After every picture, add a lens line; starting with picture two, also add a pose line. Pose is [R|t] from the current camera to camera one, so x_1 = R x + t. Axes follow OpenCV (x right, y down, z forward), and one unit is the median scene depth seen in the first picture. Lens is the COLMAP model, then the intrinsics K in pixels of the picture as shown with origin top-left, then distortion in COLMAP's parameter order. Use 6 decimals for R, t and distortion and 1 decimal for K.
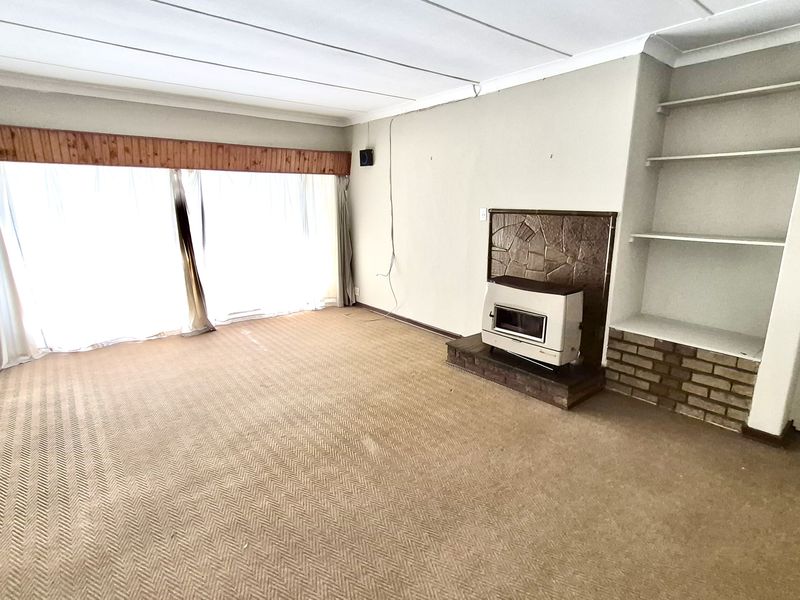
lens RADIAL K [[419.7, 0, 408.4], [0, 419.7, 300.1], [0, 0, 1]] dist [0.003385, 0.001521]
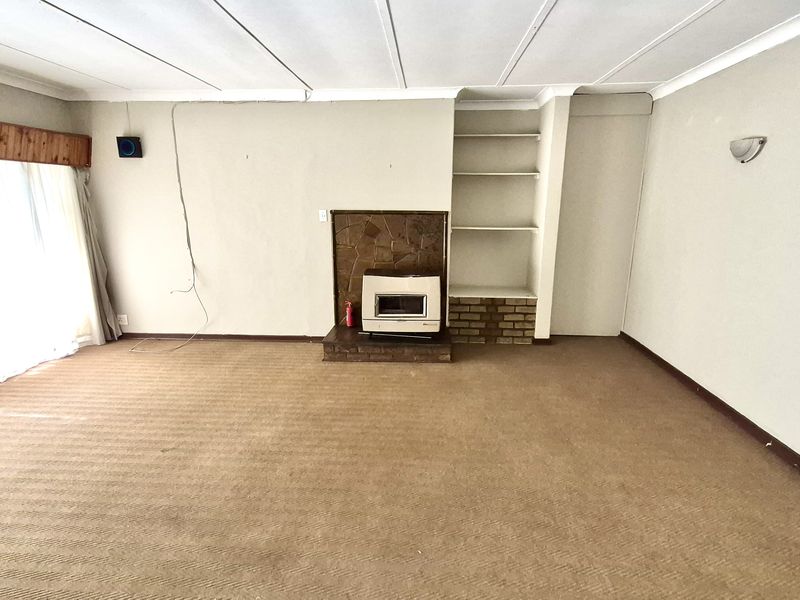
lens RADIAL K [[419.7, 0, 408.4], [0, 419.7, 300.1], [0, 0, 1]] dist [0.003385, 0.001521]
pose [[0.676804, -0.166810, 0.717015, -0.555223], [0.167240, 0.983363, 0.070913, -0.040542], [-0.716915, 0.071919, 0.693441, 0.155530]]
